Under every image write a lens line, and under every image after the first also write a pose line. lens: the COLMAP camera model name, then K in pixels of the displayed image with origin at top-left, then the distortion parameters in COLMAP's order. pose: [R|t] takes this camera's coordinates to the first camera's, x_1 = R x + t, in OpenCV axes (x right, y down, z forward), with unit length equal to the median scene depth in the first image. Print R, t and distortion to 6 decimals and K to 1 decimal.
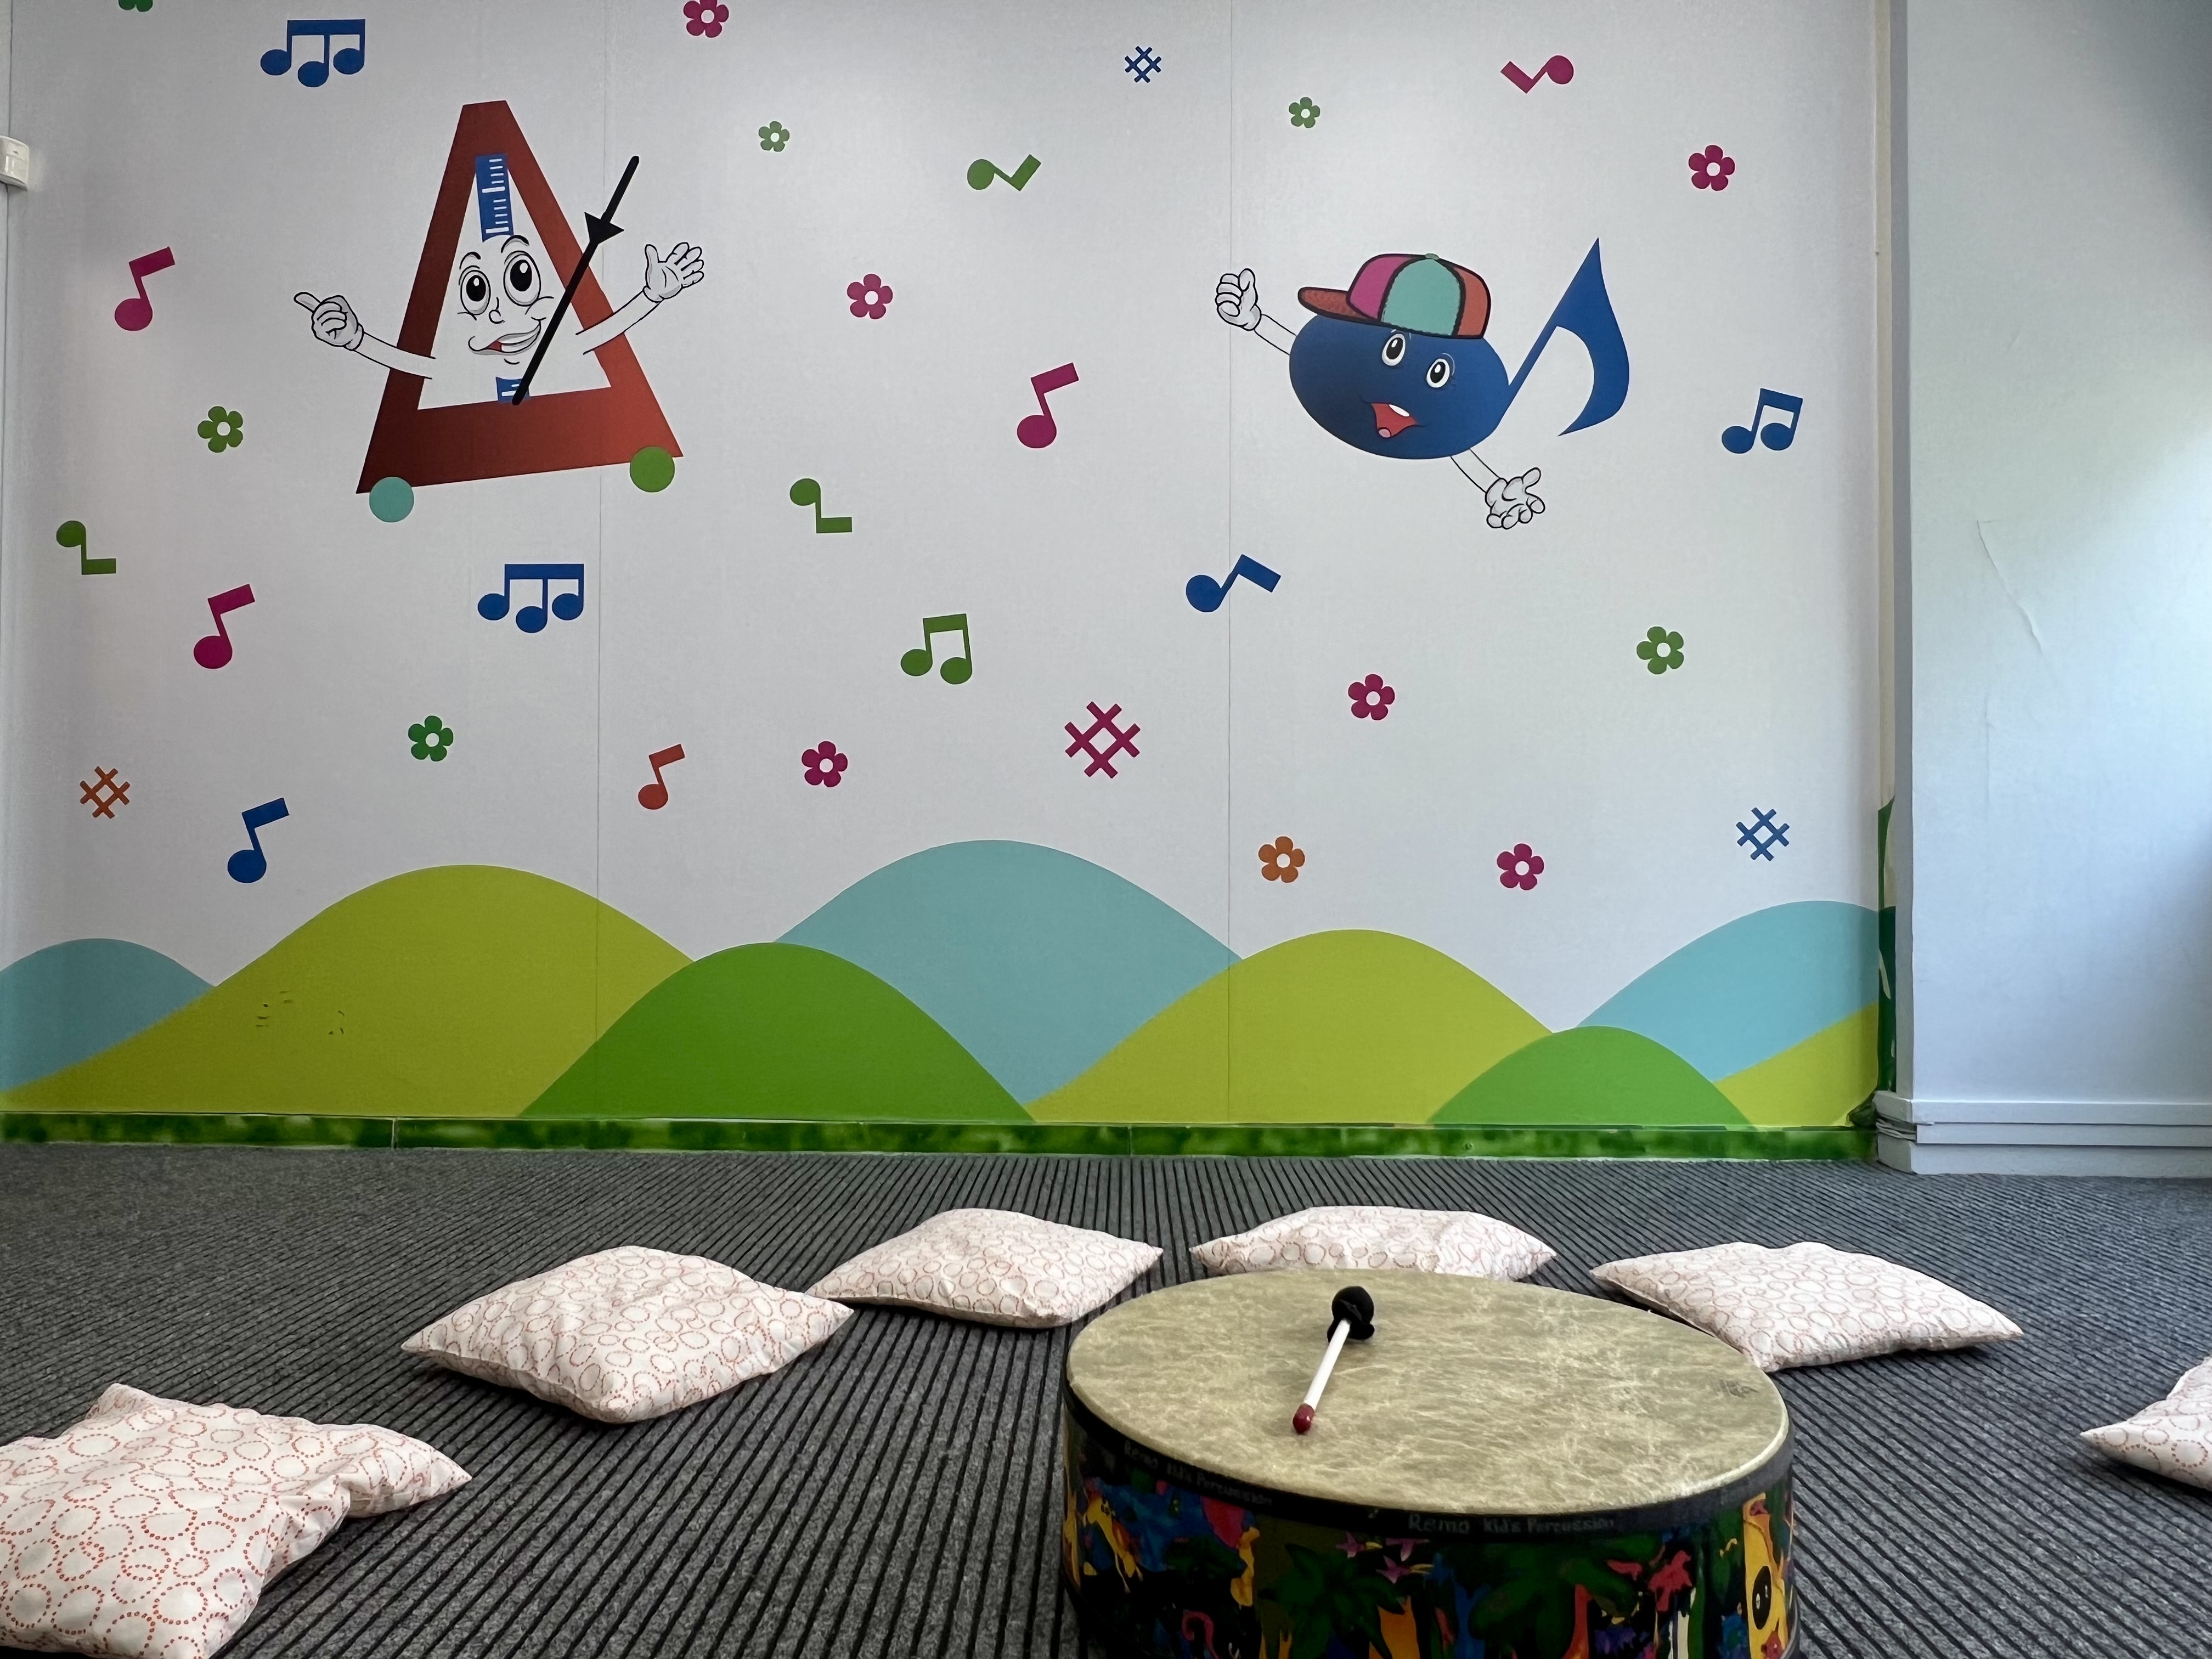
lens RADIAL K [[1459.7, 0, 1106.0], [0, 1459.7, 829.5], [0, 0, 1]] dist [0.000356, -0.000456]
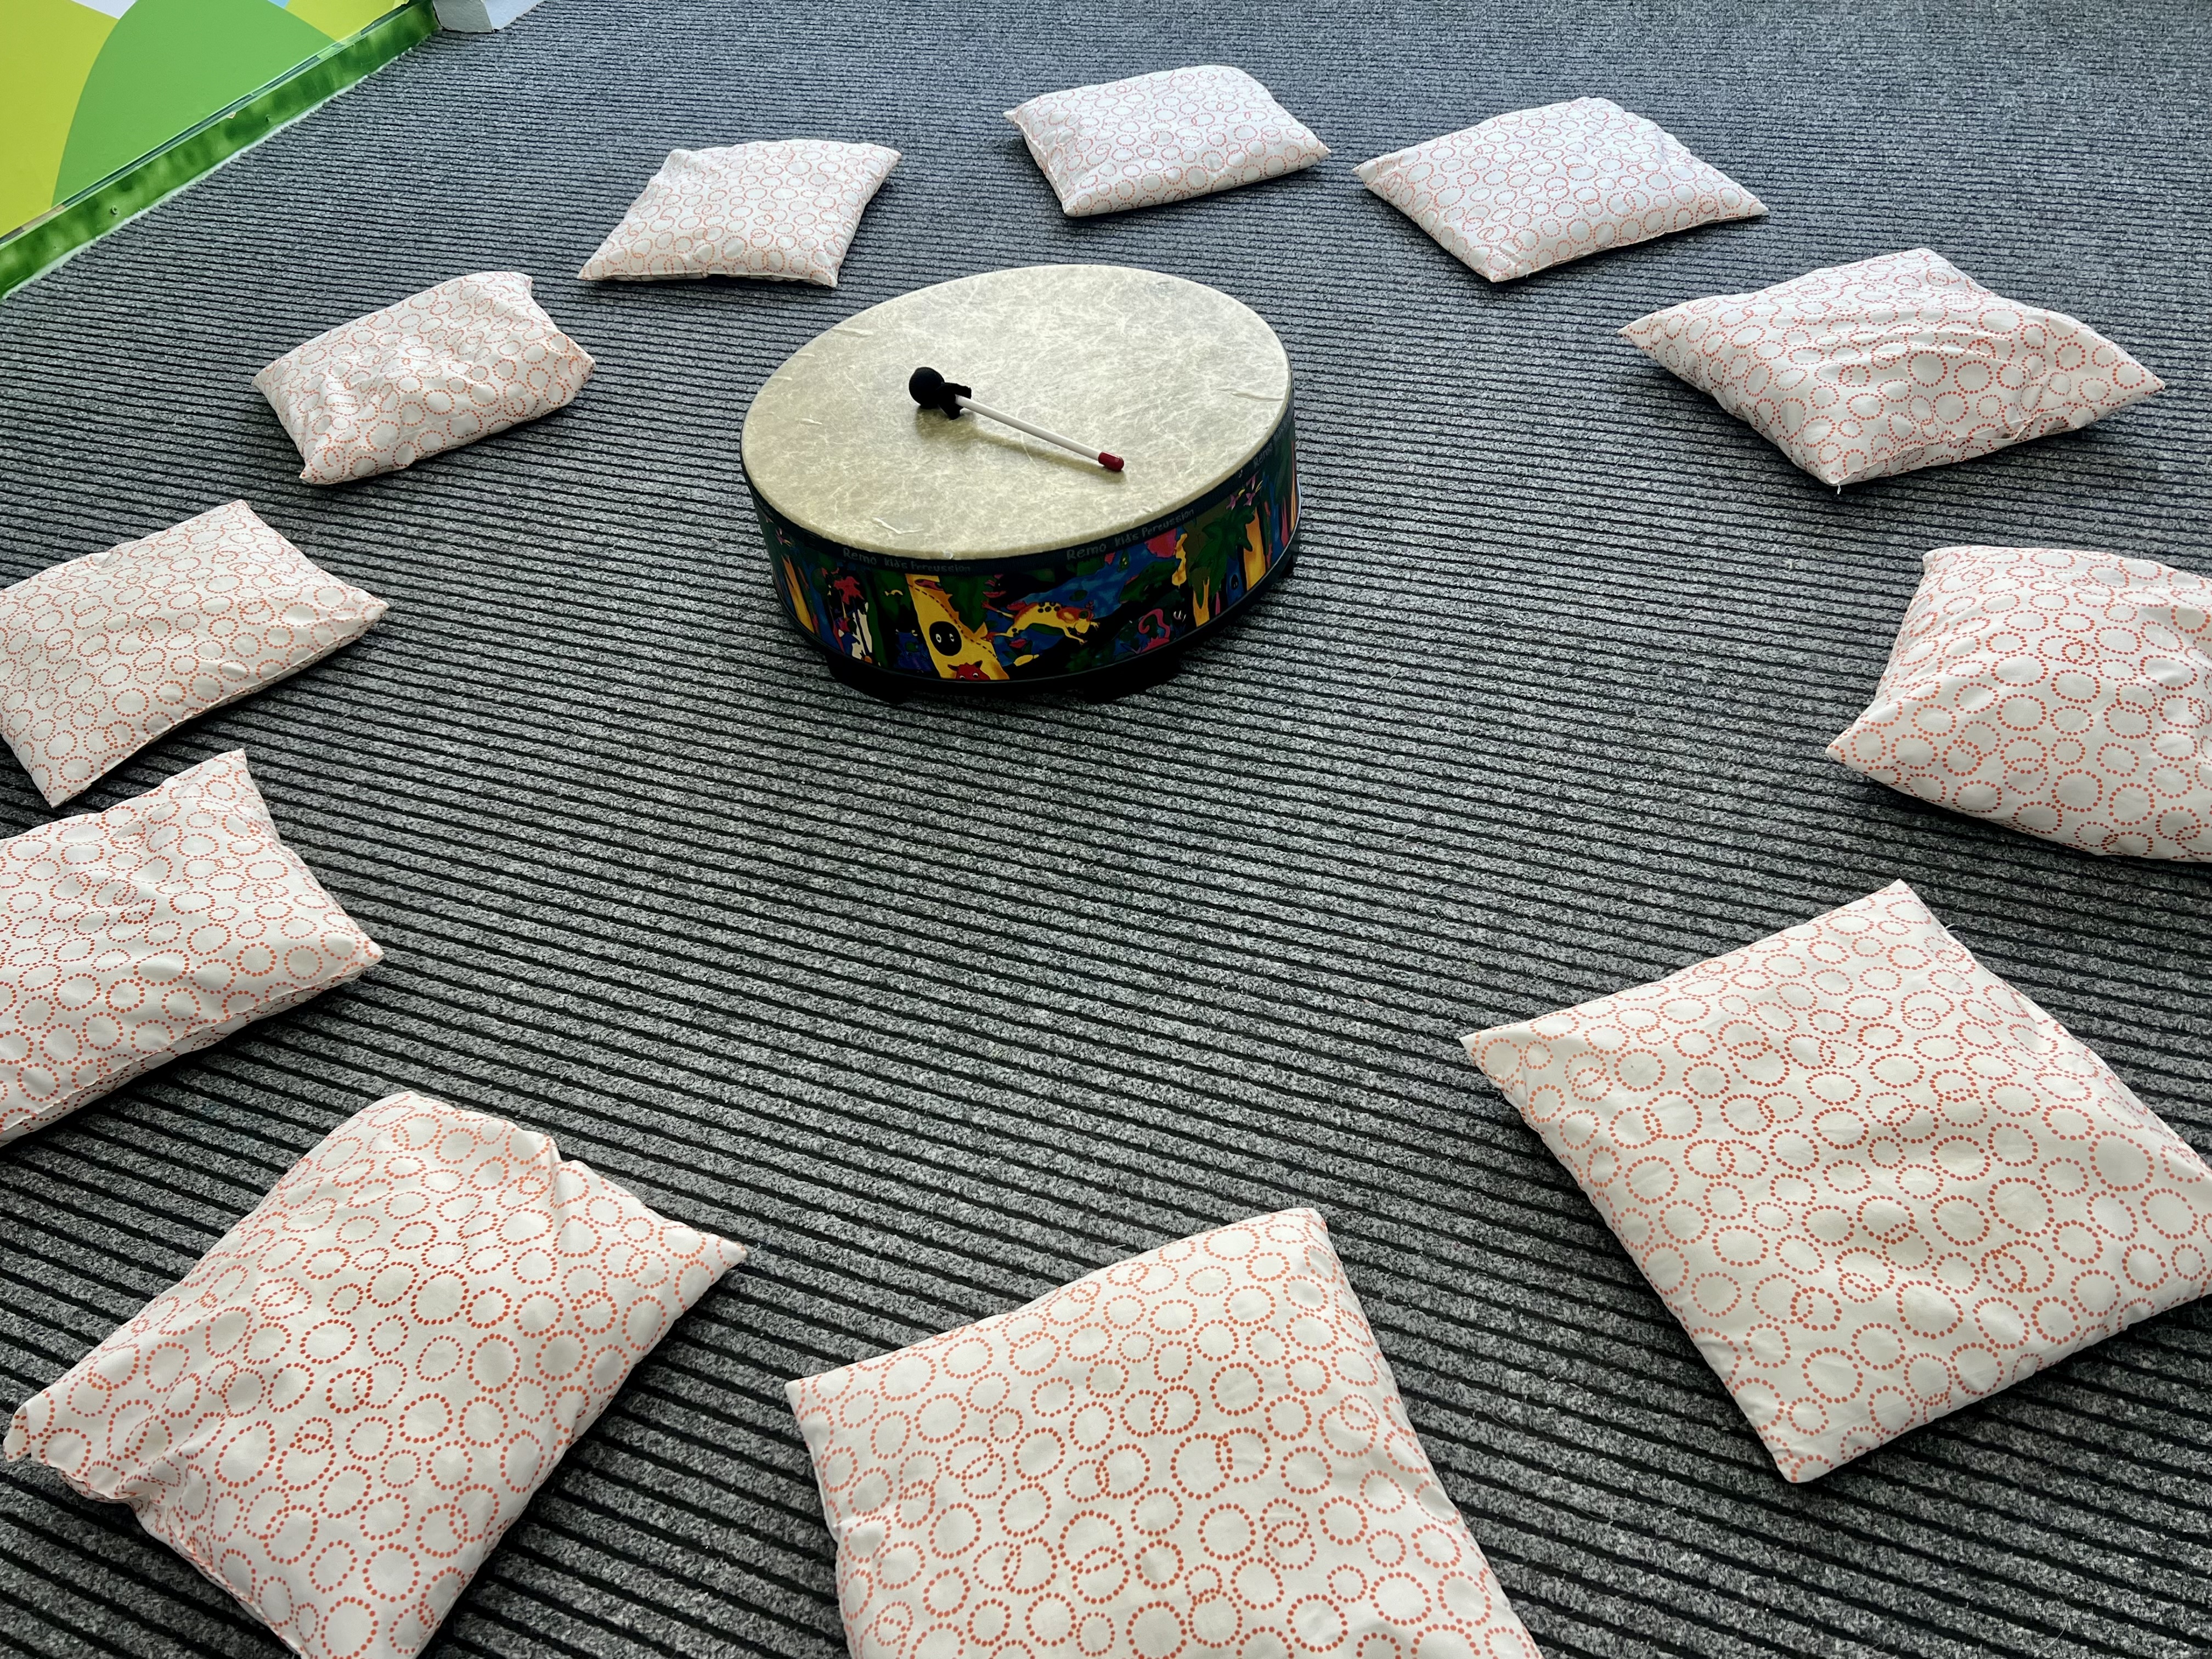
lens RADIAL K [[1811.3, 0, 1106.0], [0, 1811.3, 829.5], [0, 0, 1]] dist [0.001169, -0.002481]
pose [[0.376107, -0.662166, 0.648136, -0.889468], [0.080909, 0.720294, 0.688934, -0.373886], [-0.923037, -0.206673, 0.324482, 0.318755]]
